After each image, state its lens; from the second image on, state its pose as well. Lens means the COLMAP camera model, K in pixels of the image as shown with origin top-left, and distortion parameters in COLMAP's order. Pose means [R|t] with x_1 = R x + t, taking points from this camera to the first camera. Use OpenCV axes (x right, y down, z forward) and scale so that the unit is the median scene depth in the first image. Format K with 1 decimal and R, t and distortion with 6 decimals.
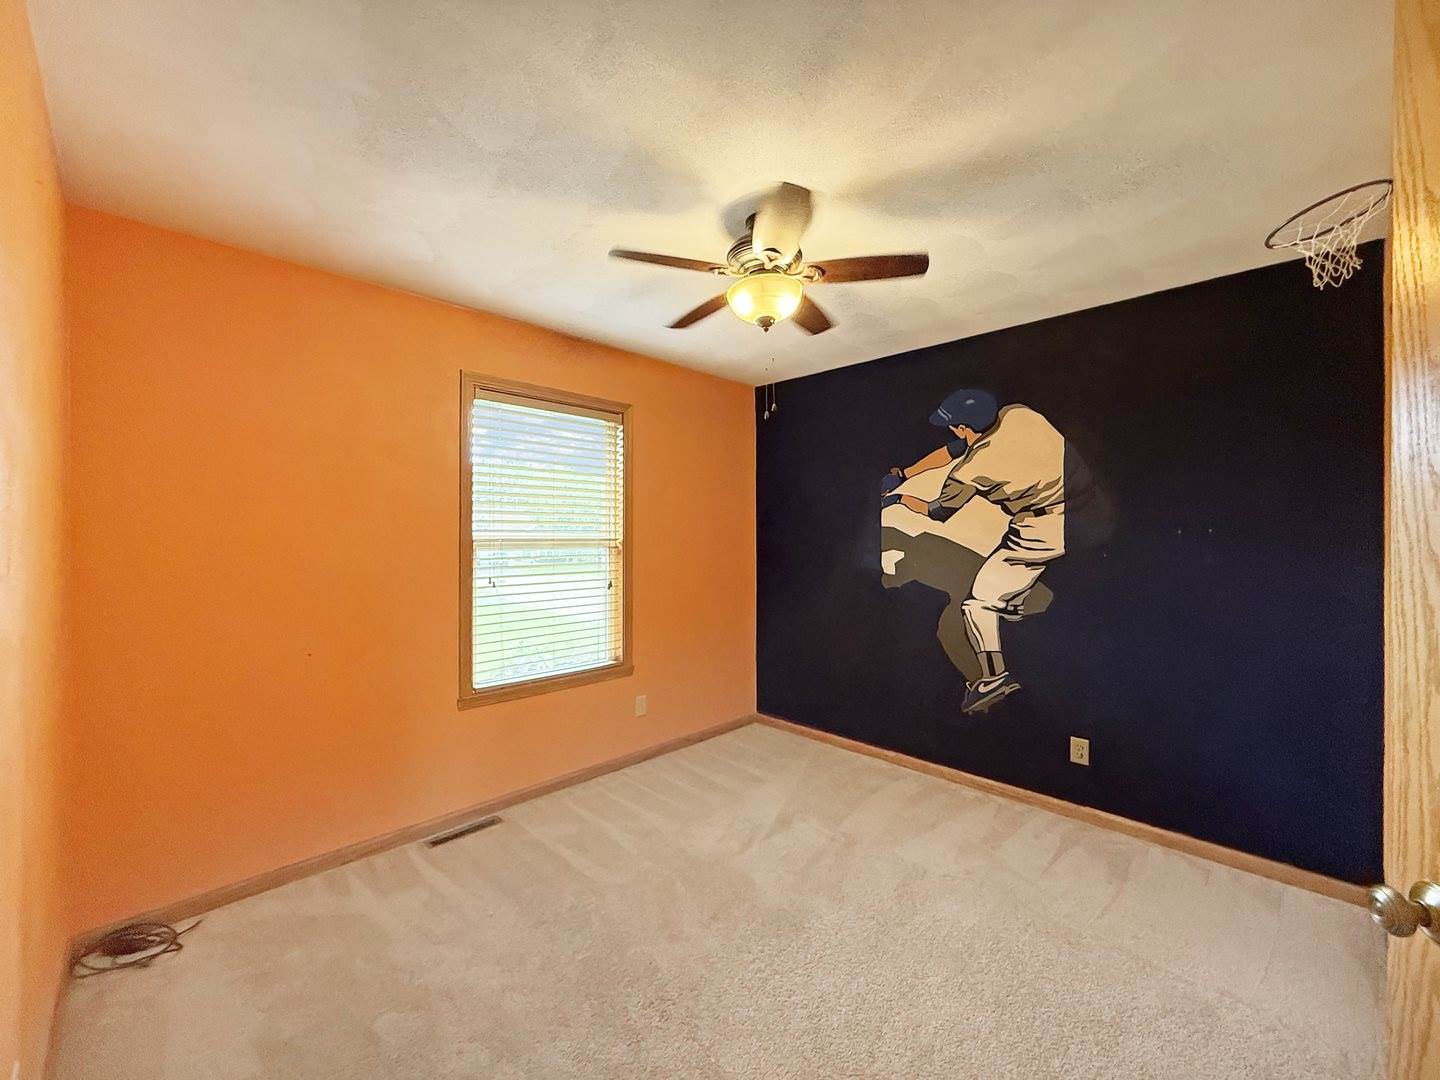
lens RADIAL K [[588.6, 0, 710.1], [0, 588.6, 525.9], [0, 0, 1]] dist [0.002089, 0.000300]
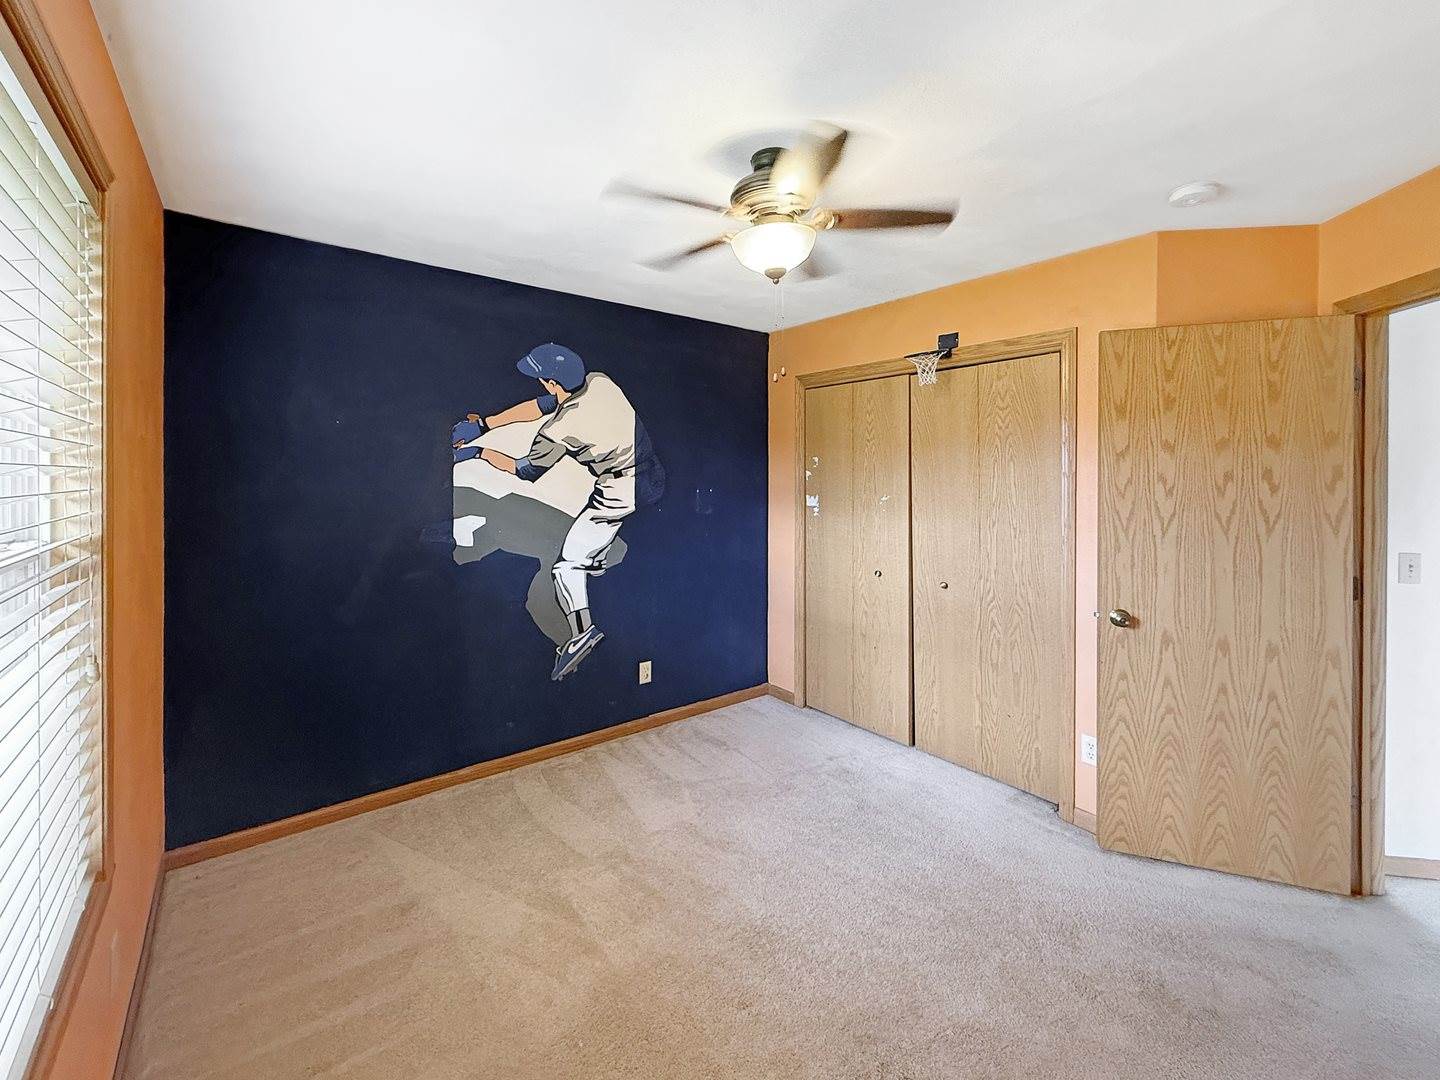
lens RADIAL K [[603.8, 0, 709.2], [0, 603.8, 479.7], [0, 0, 1]] dist [0.002727, 0.000358]
pose [[0.114146, 0.004723, 0.993453, -0.536997], [-0.011837, 0.999924, -0.003394, -0.010731], [-0.993393, -0.011372, 0.114194, 0.662246]]
